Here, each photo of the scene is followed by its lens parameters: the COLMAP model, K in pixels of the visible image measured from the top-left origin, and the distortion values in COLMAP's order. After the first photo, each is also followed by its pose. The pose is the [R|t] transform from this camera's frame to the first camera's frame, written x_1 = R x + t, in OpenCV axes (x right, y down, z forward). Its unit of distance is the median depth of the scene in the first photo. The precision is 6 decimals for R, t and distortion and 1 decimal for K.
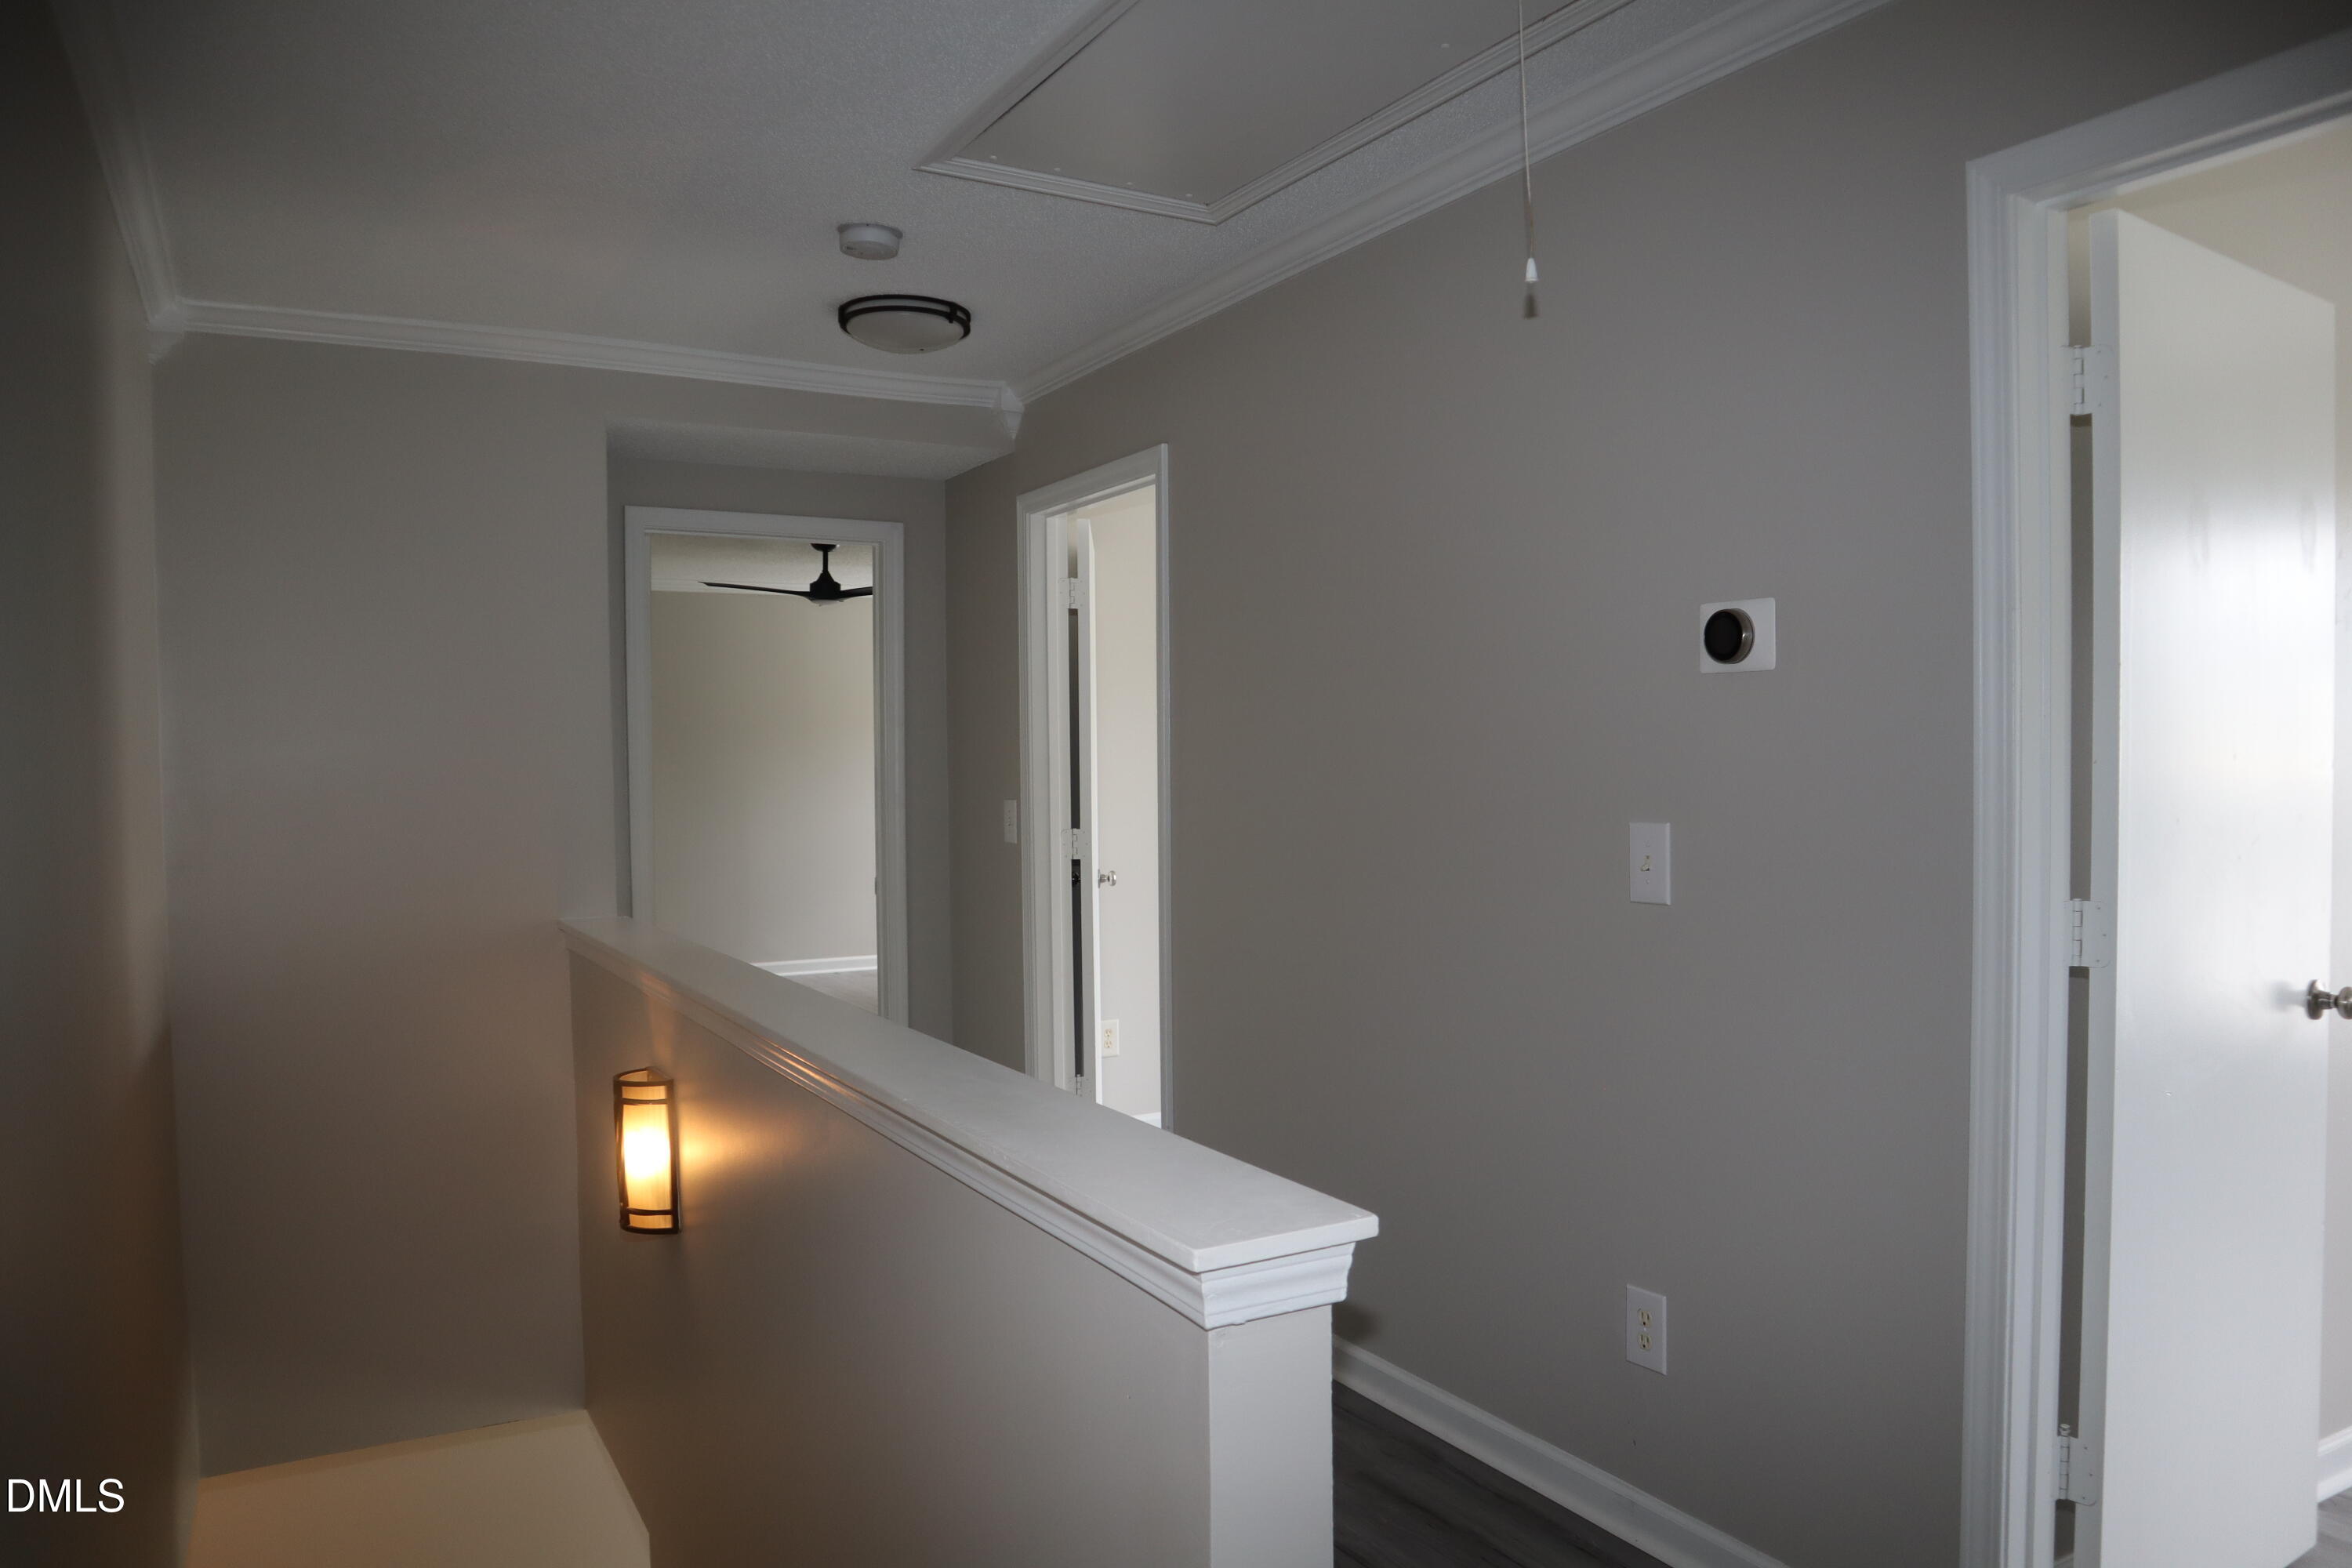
lens RADIAL K [[1619.8, 0, 1172.8], [0, 1619.8, 807.6], [0, 0, 1]] dist [-0.127929, 0.078414]
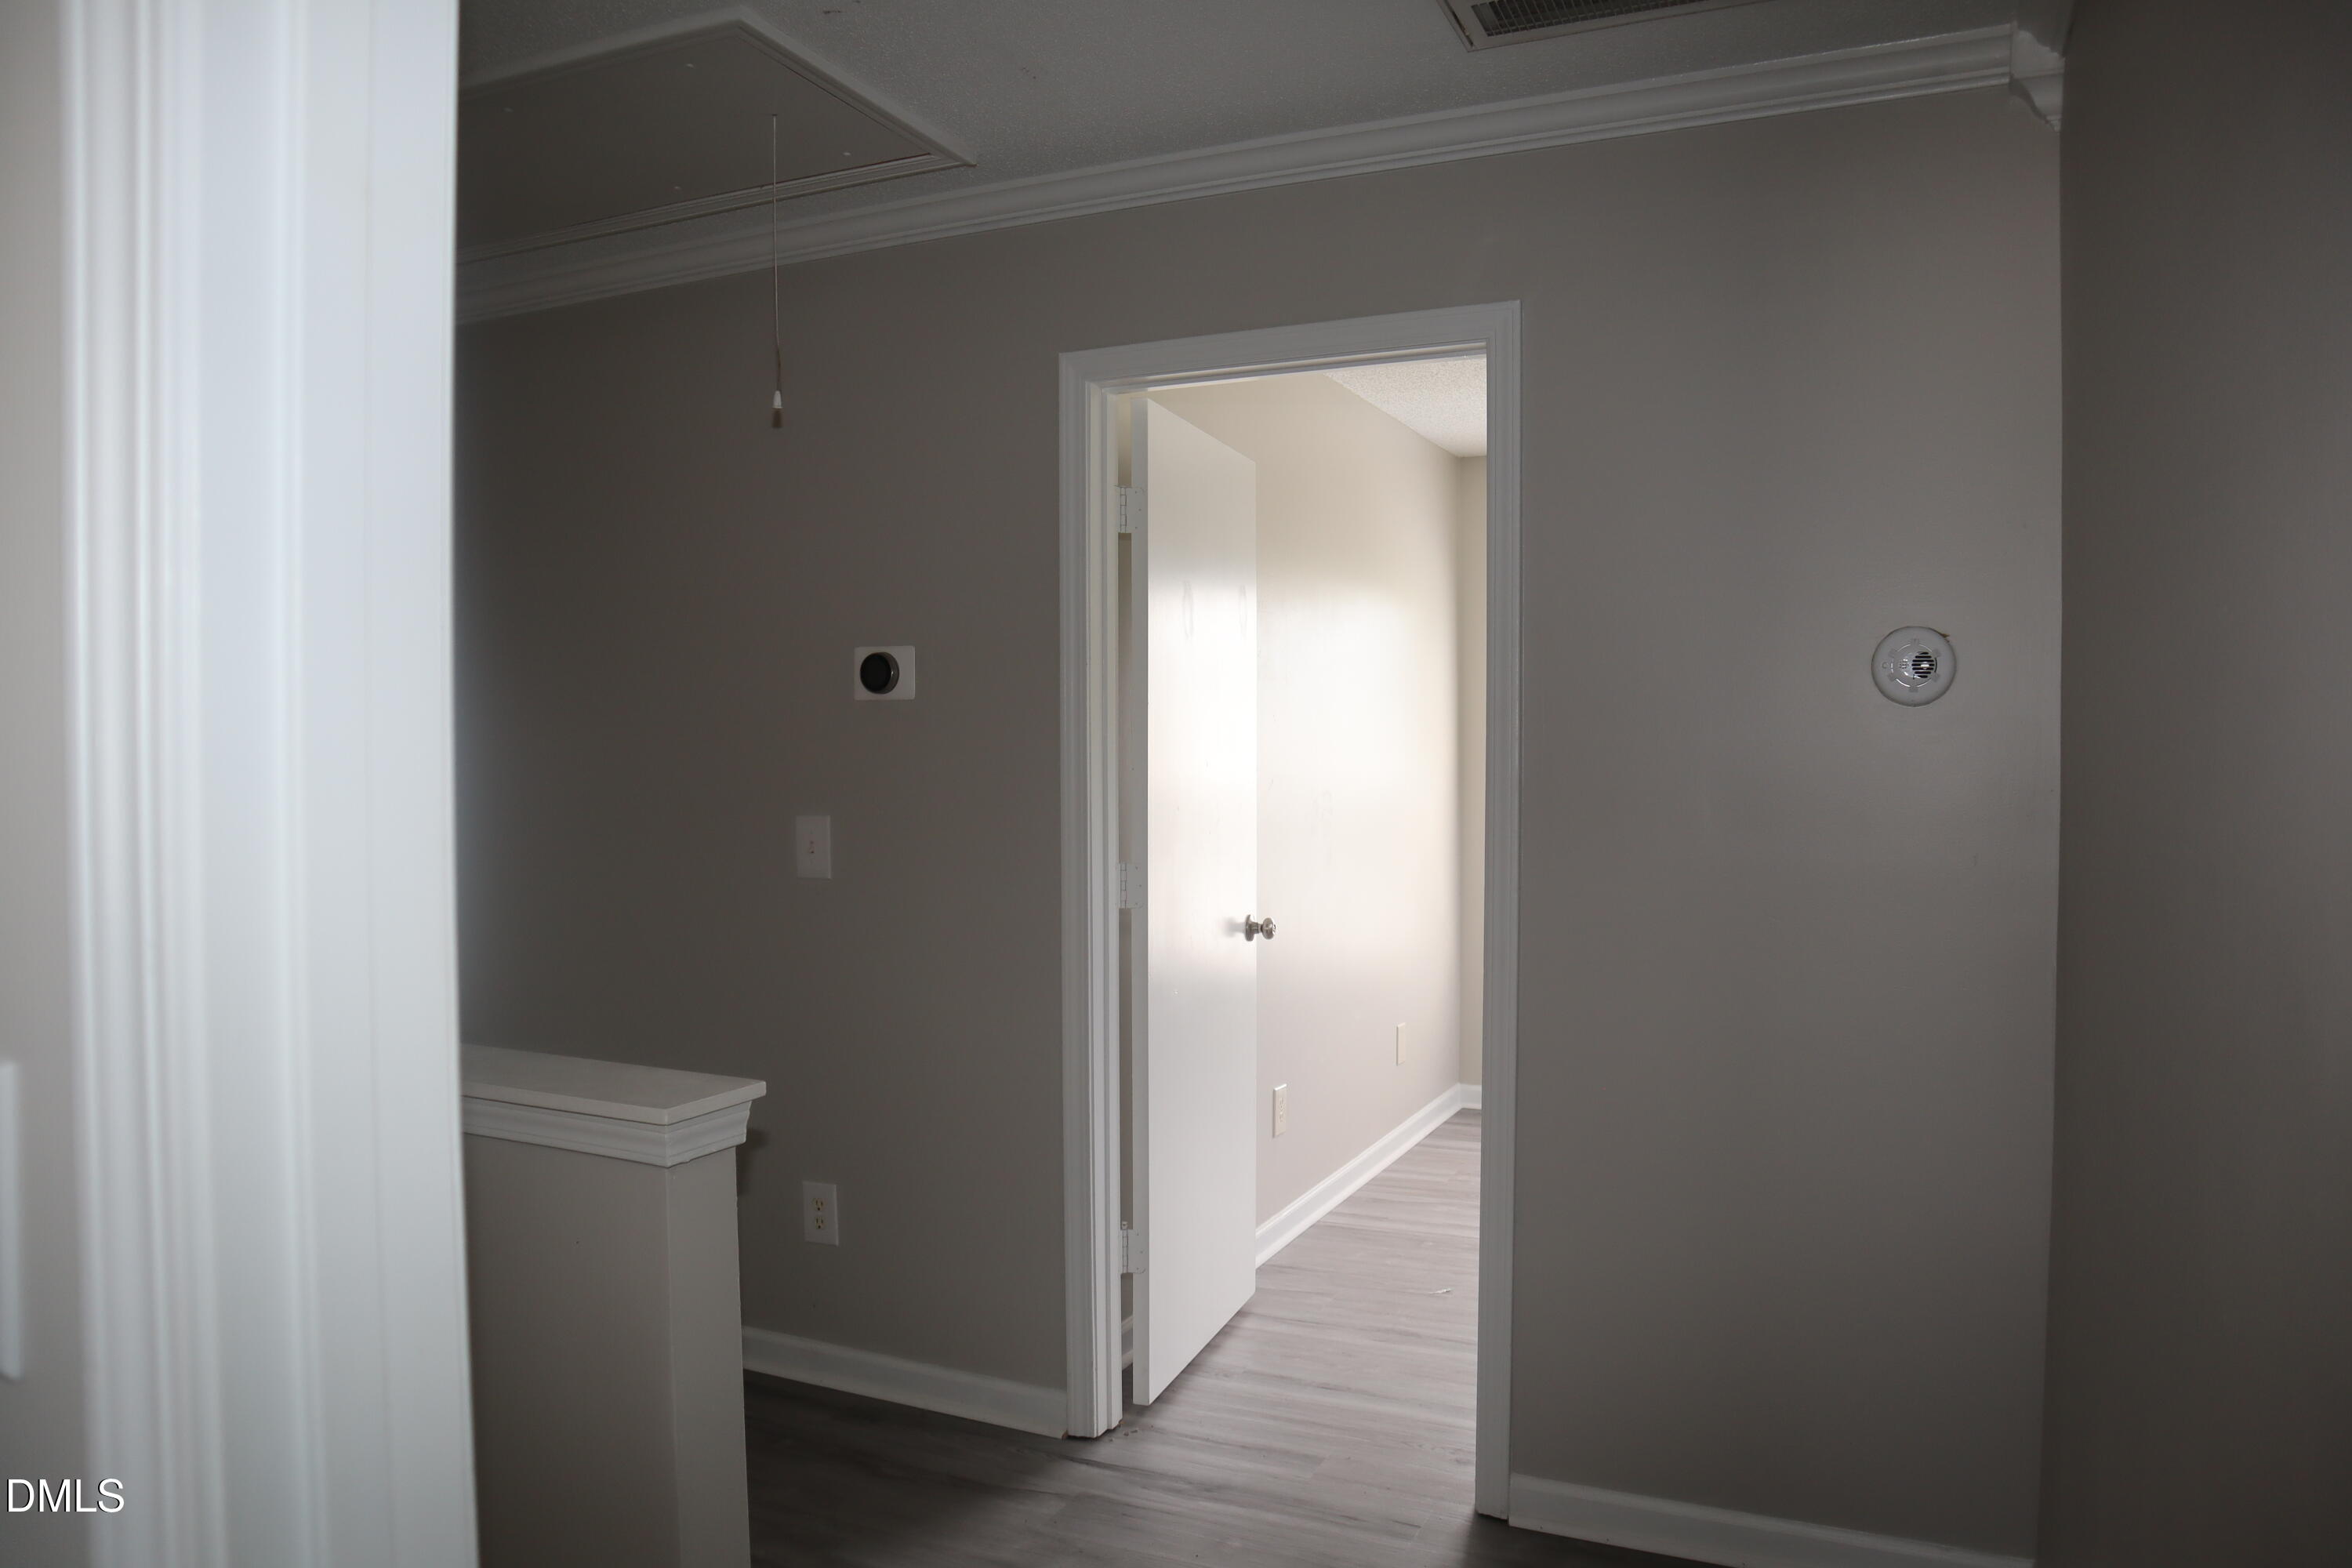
lens RADIAL K [[1619.8, 0, 1172.8], [0, 1619.8, 807.6], [0, 0, 1]] dist [-0.127929, 0.078414]
pose [[0.808744, -0.010818, 0.588062, -0.225936], [0.011718, 0.999929, 0.002279, 0.003843], [-0.588044, 0.005048, 0.808813, -0.209838]]
